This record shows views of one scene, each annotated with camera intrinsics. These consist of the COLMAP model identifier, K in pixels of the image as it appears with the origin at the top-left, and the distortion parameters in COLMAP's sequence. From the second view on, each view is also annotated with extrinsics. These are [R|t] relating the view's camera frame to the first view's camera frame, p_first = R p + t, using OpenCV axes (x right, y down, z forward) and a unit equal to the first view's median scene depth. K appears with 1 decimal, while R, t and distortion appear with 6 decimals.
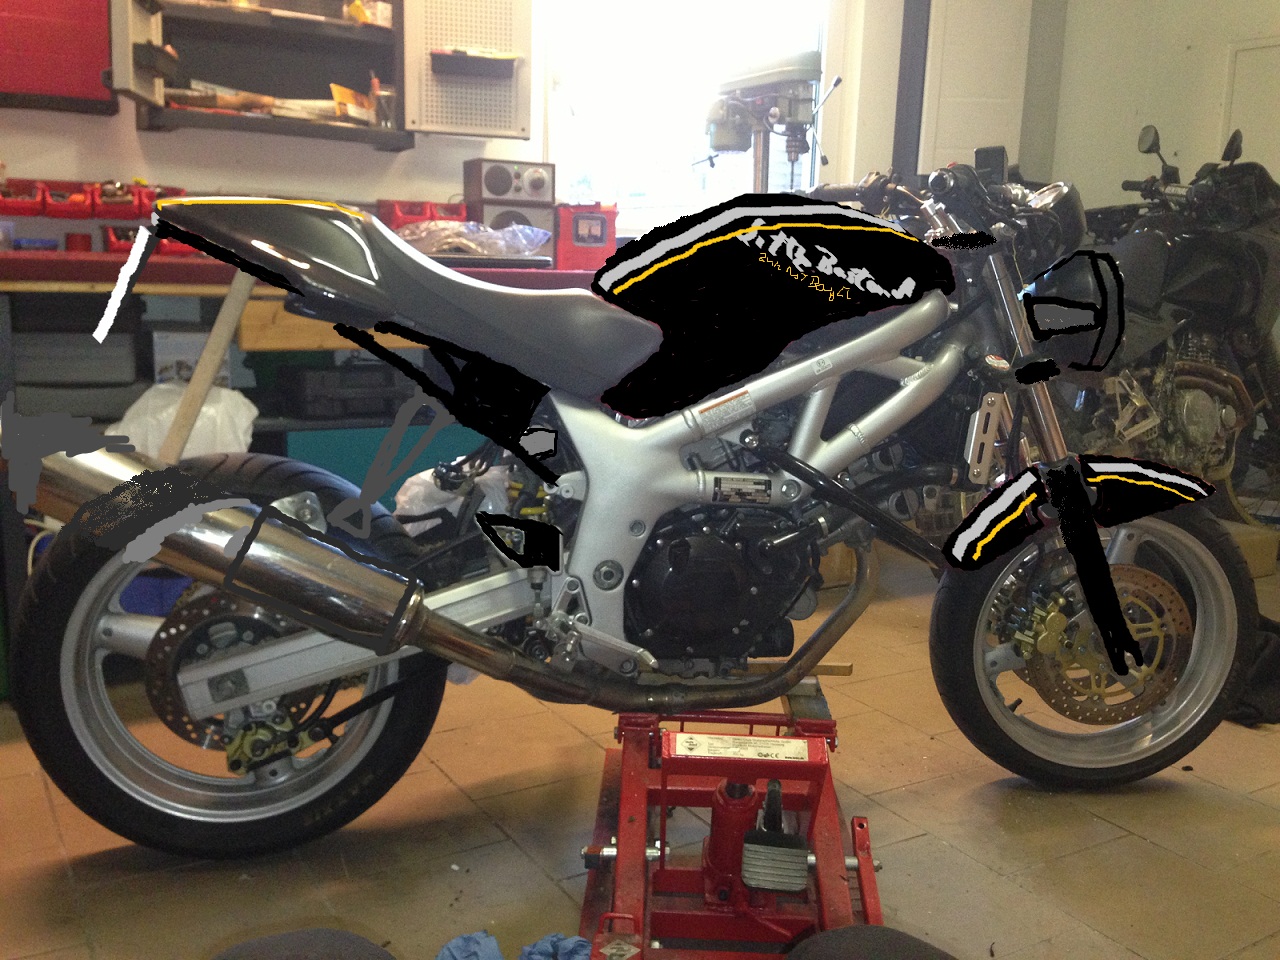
lens RADIAL K [[1270.7, 0, 638.8], [0, 1270.7, 500.5], [0, 0, 1]] dist [0.128153, -0.242817]
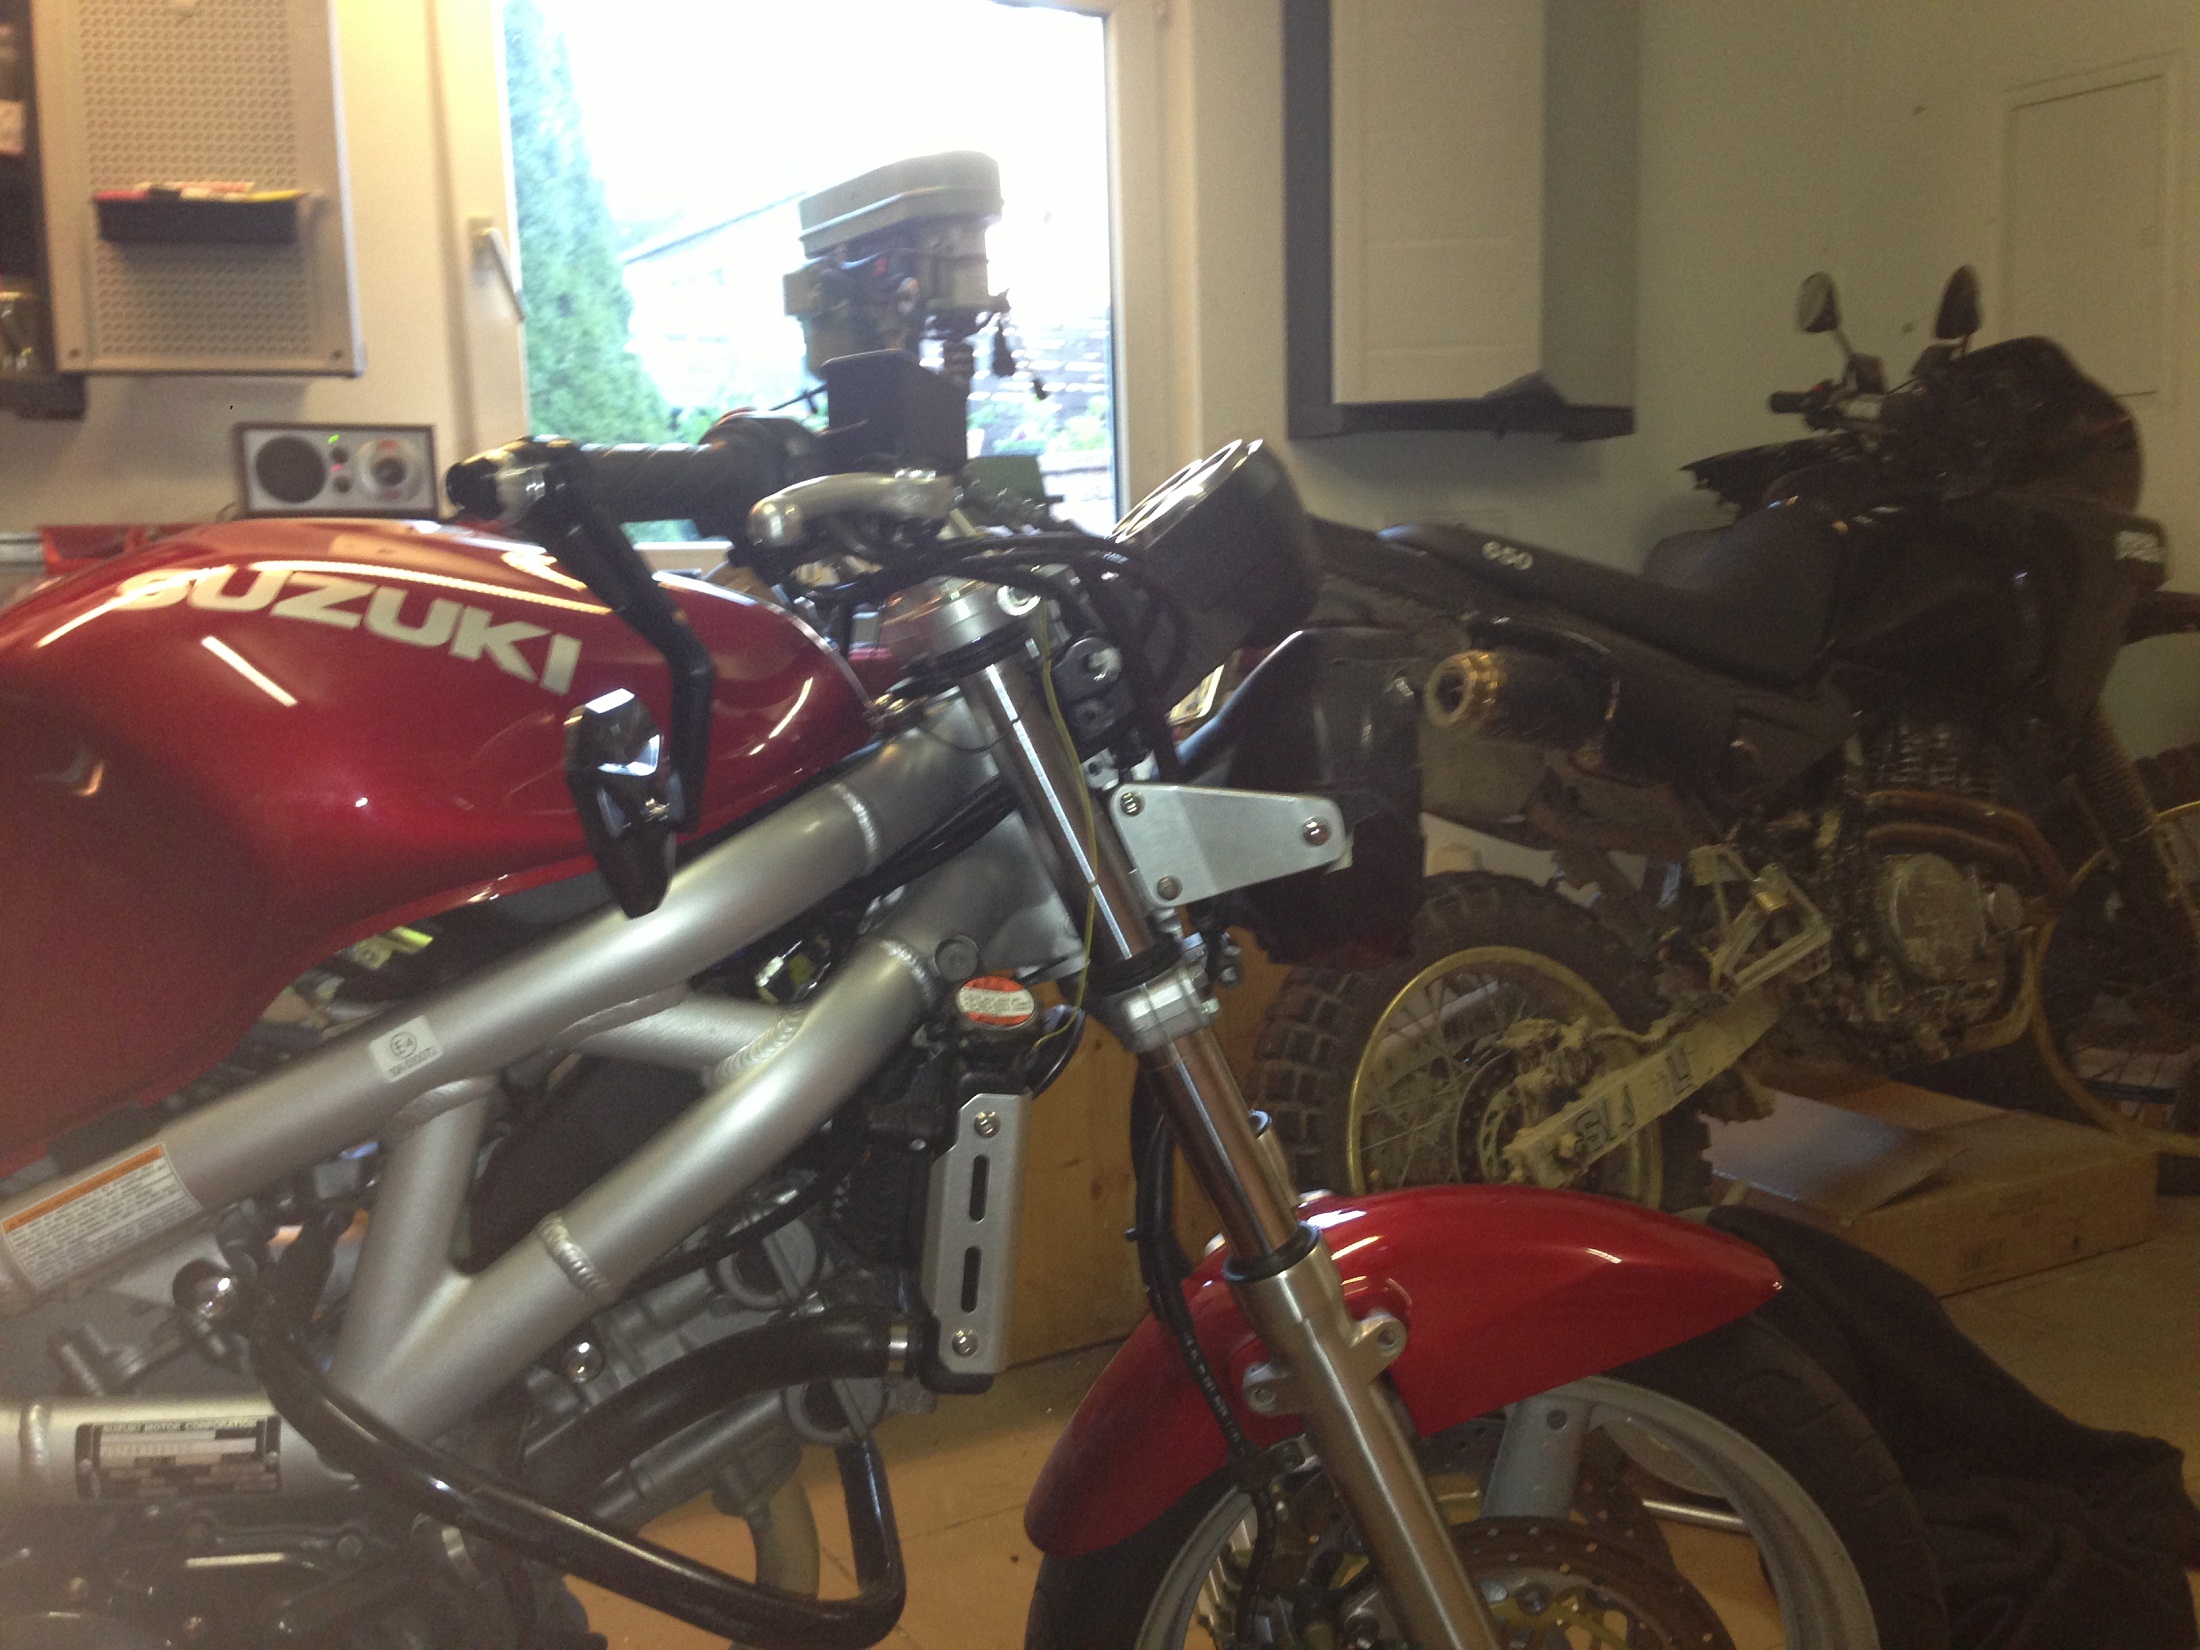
lens RADIAL K [[2139.1, 0, 1100.0], [0, 2139.1, 825.0], [0, 0, 1]] dist [0.118764, -0.230958]
pose [[0.998184, -0.047517, -0.037034, 0.190316], [0.045332, 0.997301, -0.057755, -0.069643], [0.039678, 0.055971, 0.997644, 0.264061]]
